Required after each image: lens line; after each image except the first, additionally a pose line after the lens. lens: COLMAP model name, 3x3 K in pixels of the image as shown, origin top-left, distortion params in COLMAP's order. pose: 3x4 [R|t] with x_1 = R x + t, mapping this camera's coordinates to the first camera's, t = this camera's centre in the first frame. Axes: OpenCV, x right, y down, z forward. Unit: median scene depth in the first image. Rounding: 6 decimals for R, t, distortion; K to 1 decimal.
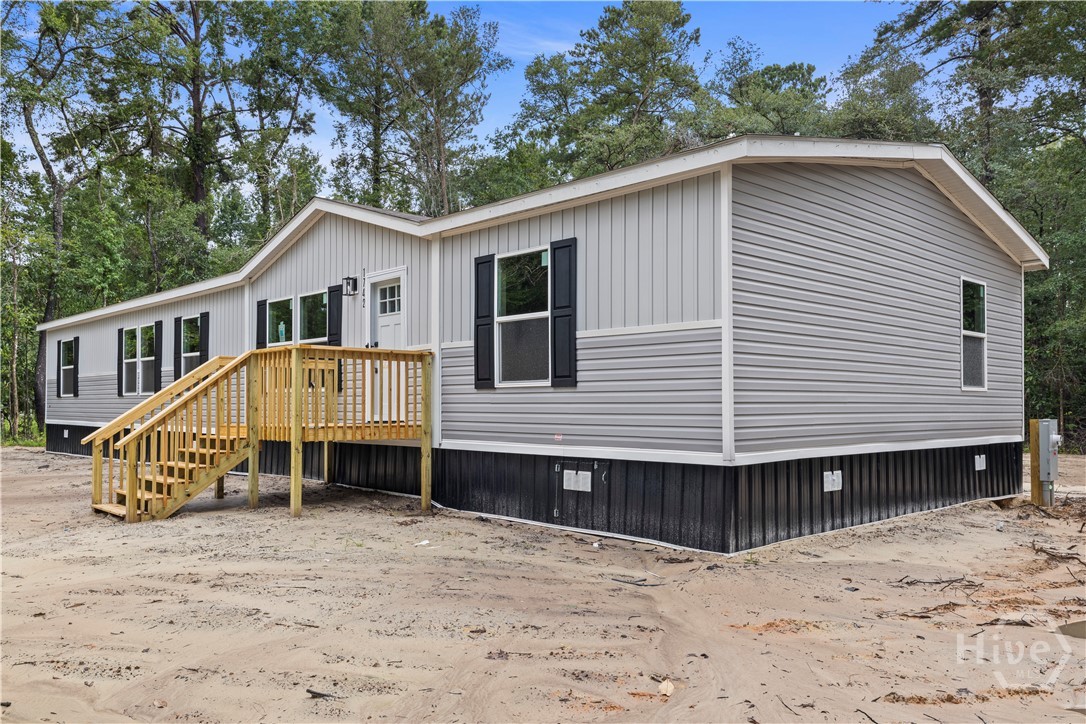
lens RADIAL K [[828.1, 0, 545.7], [0, 828.1, 363.9], [0, 0, 1]] dist [-0.016783, -0.003770]
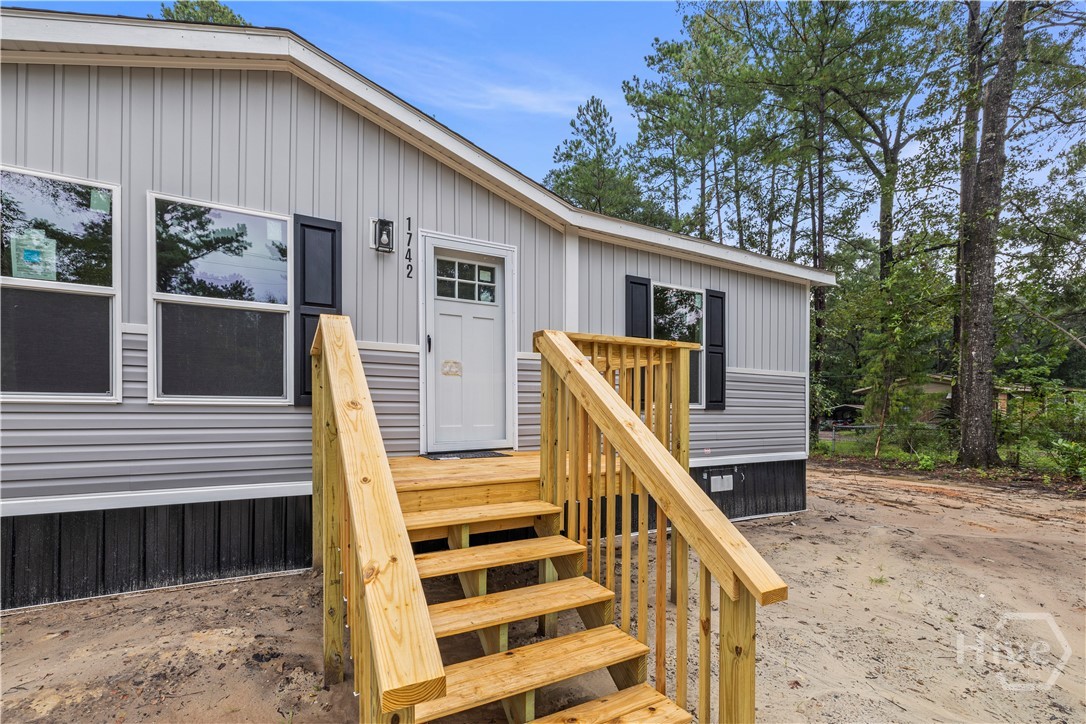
lens RADIAL K [[764.8, 0, 568.8], [0, 764.8, 426.0], [0, 0, 1]] dist [0.060762, 0.000529]
pose [[0.025854, 0.004159, 0.999657, -1.133204], [-0.037347, 0.999297, -0.003191, 0.063858], [-0.998968, -0.037252, 0.025991, 1.187715]]
